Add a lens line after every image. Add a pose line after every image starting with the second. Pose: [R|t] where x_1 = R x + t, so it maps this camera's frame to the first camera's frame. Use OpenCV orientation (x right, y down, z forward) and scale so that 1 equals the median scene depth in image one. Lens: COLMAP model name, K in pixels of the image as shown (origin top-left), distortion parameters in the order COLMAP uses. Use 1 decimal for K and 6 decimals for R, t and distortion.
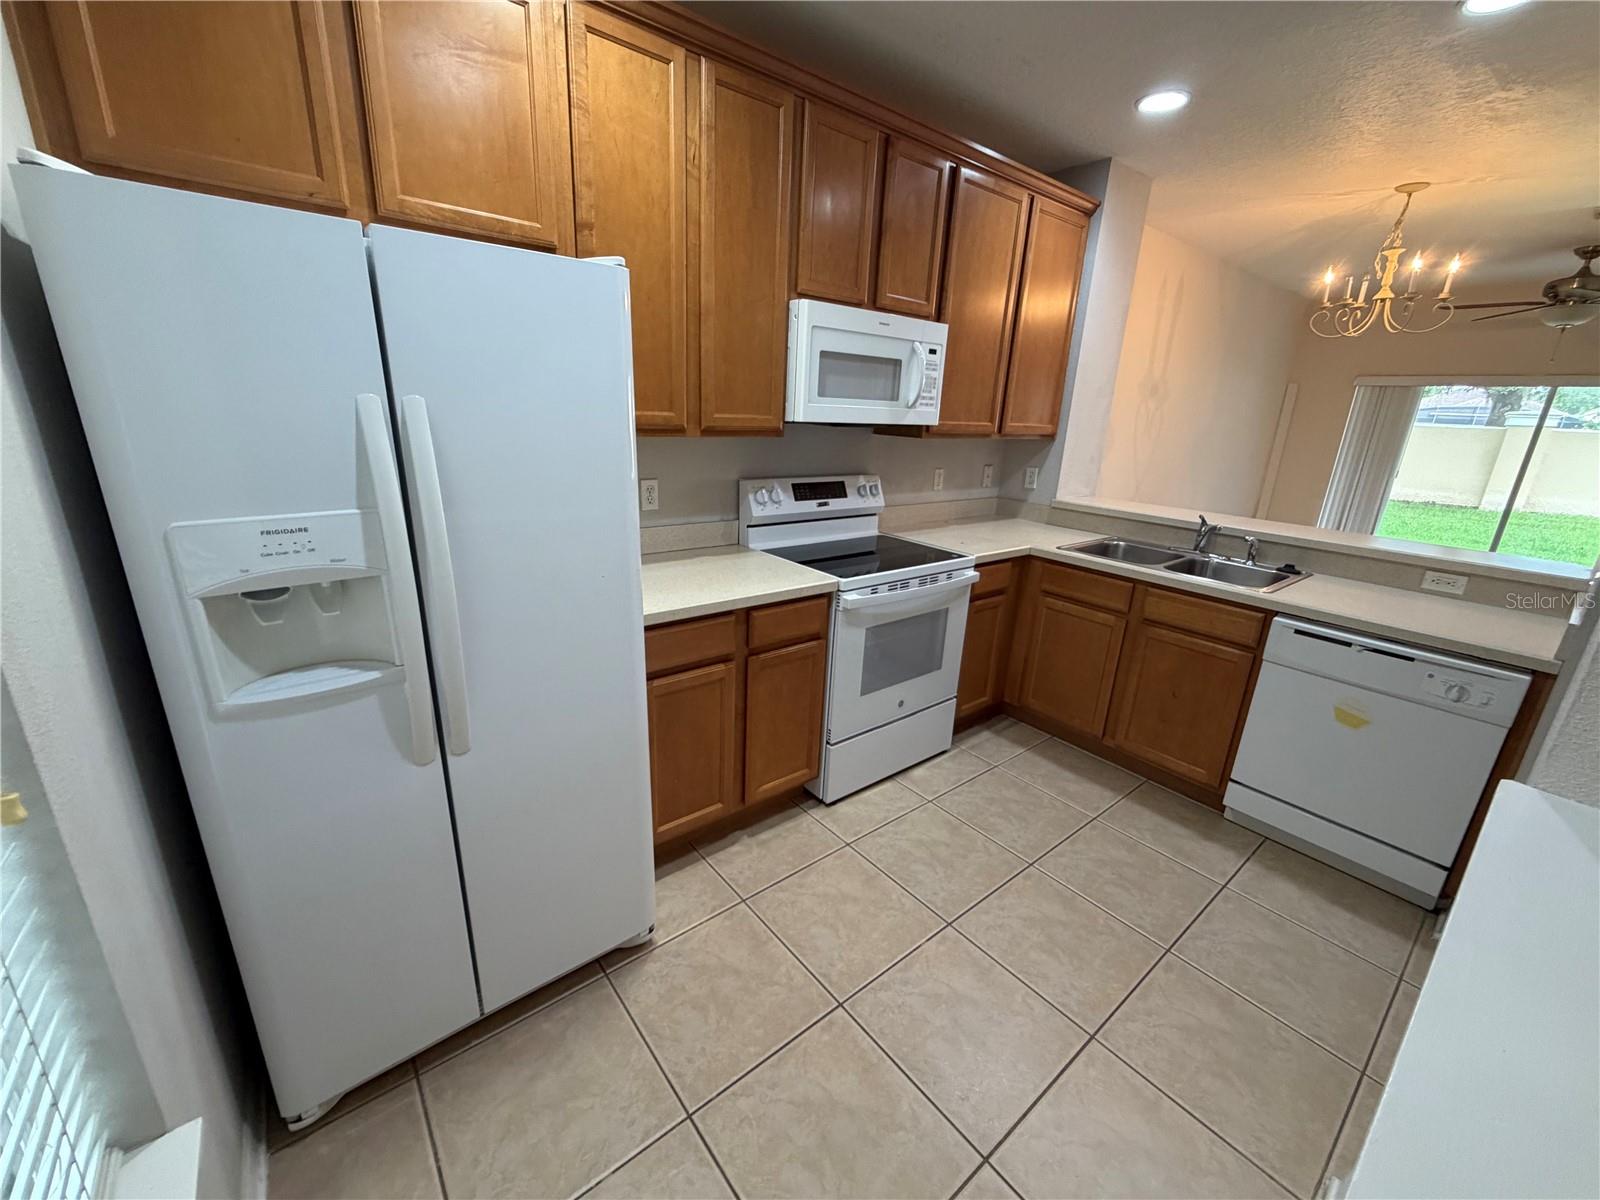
lens RADIAL K [[638.5, 0, 799.2], [0, 638.5, 601.4], [0, 0, 1]] dist [0.000495, 0.000091]
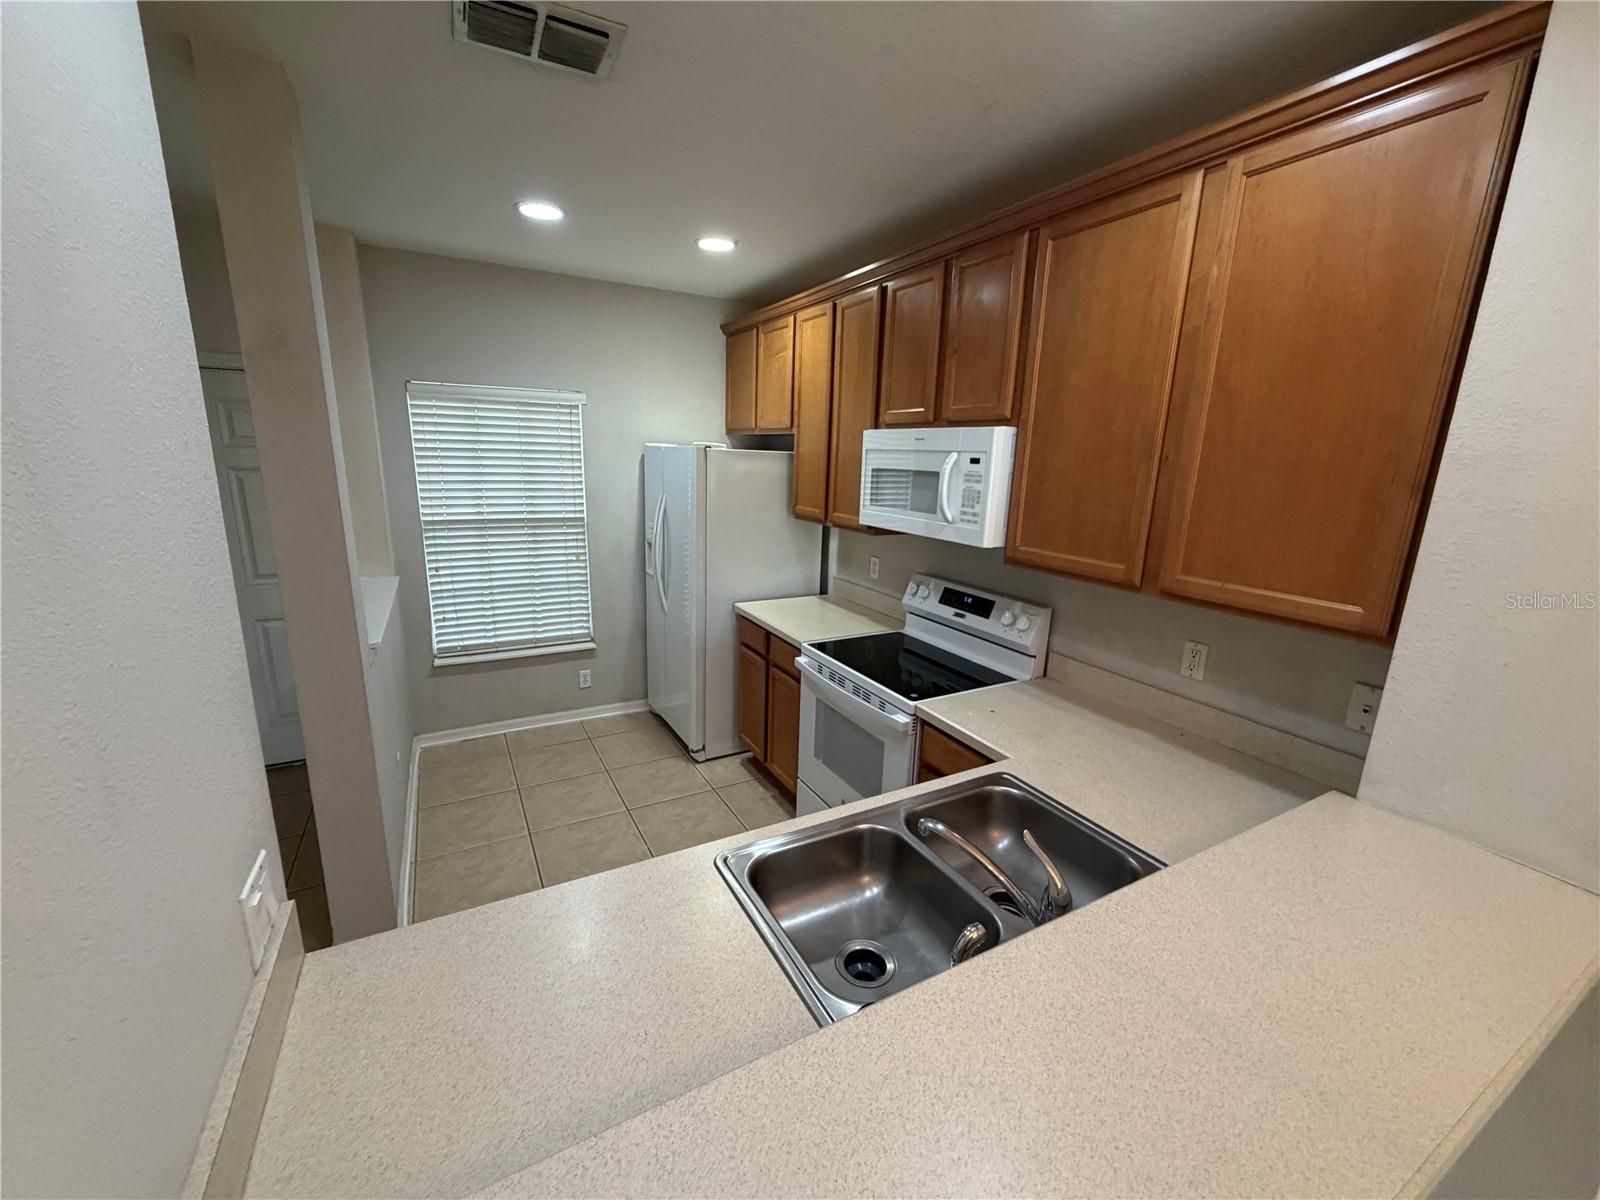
lens RADIAL K [[638.5, 0, 797.6], [0, 638.5, 601.7], [0, 0, 1]] dist [0.000495, 0.000091]
pose [[-0.171935, 0.175607, -0.969330, 1.075316], [-0.325287, 0.918670, 0.224127, -0.326777], [0.929853, 0.353846, -0.100829, 0.915380]]
